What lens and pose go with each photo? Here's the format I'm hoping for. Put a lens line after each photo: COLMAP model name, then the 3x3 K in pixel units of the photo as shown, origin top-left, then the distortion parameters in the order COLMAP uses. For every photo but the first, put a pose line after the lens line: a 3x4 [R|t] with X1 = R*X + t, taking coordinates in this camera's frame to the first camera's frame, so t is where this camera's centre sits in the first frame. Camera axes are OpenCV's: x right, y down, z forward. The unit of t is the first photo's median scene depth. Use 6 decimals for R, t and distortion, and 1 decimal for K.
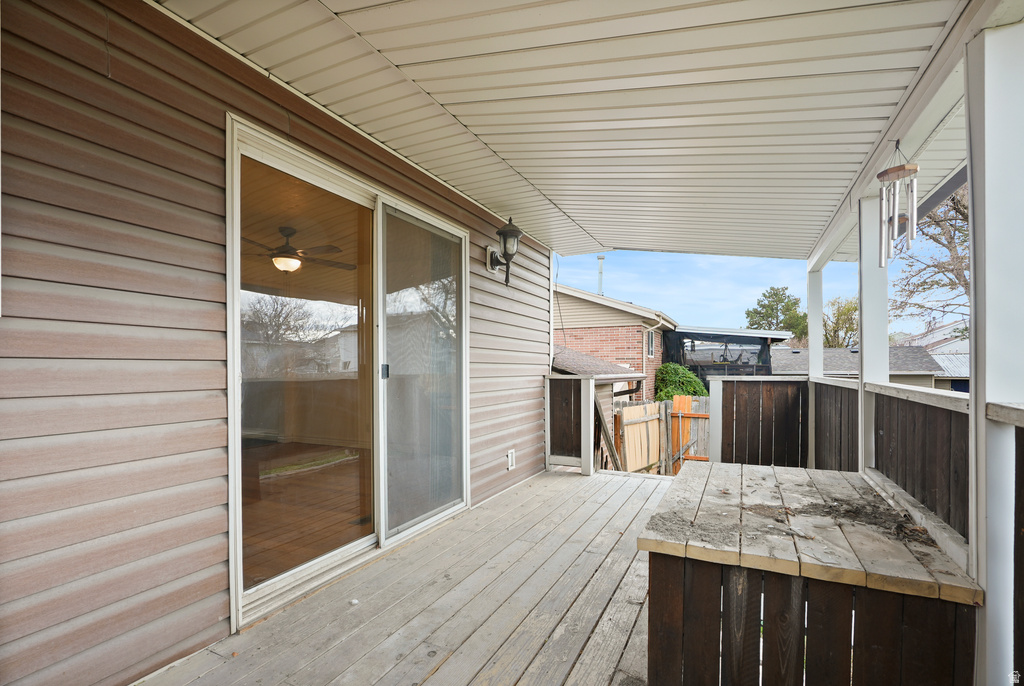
lens RADIAL K [[472.9, 0, 520.3], [0, 472.9, 368.1], [0, 0, 1]] dist [-0.012541, 0.006020]
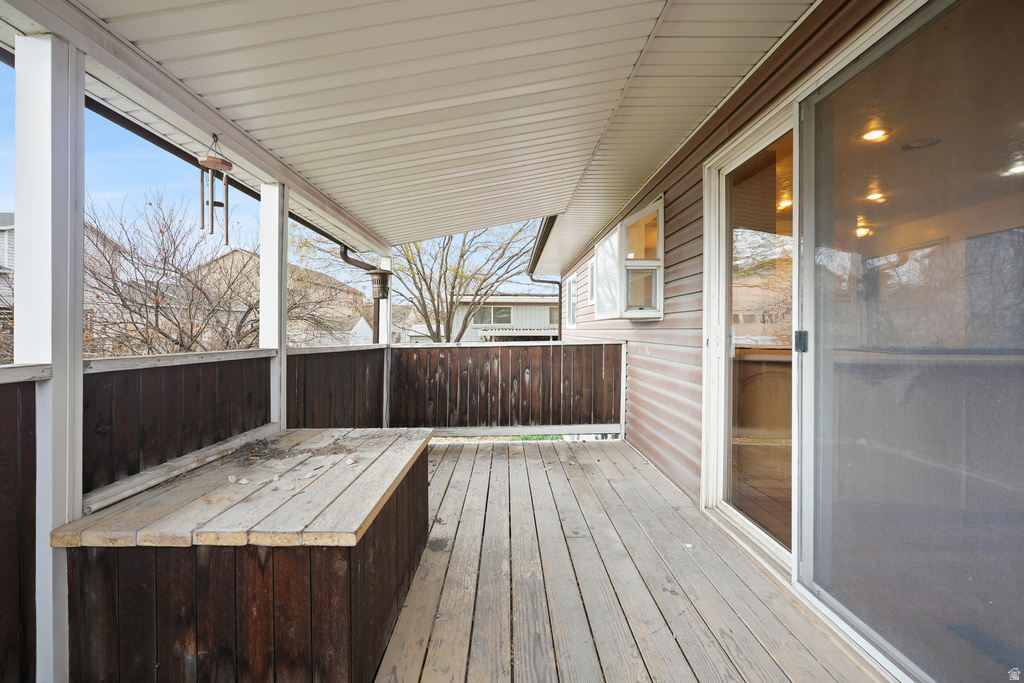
lens RADIAL K [[472.9, 0, 511.2], [0, 472.9, 336.3], [0, 0, 1]] dist [-0.012541, 0.006020]
pose [[-0.902768, 0.004697, -0.430103, 0.529712], [-0.000318, 0.999933, 0.011587, -0.008736], [0.430128, 0.010597, -0.902706, 1.927301]]
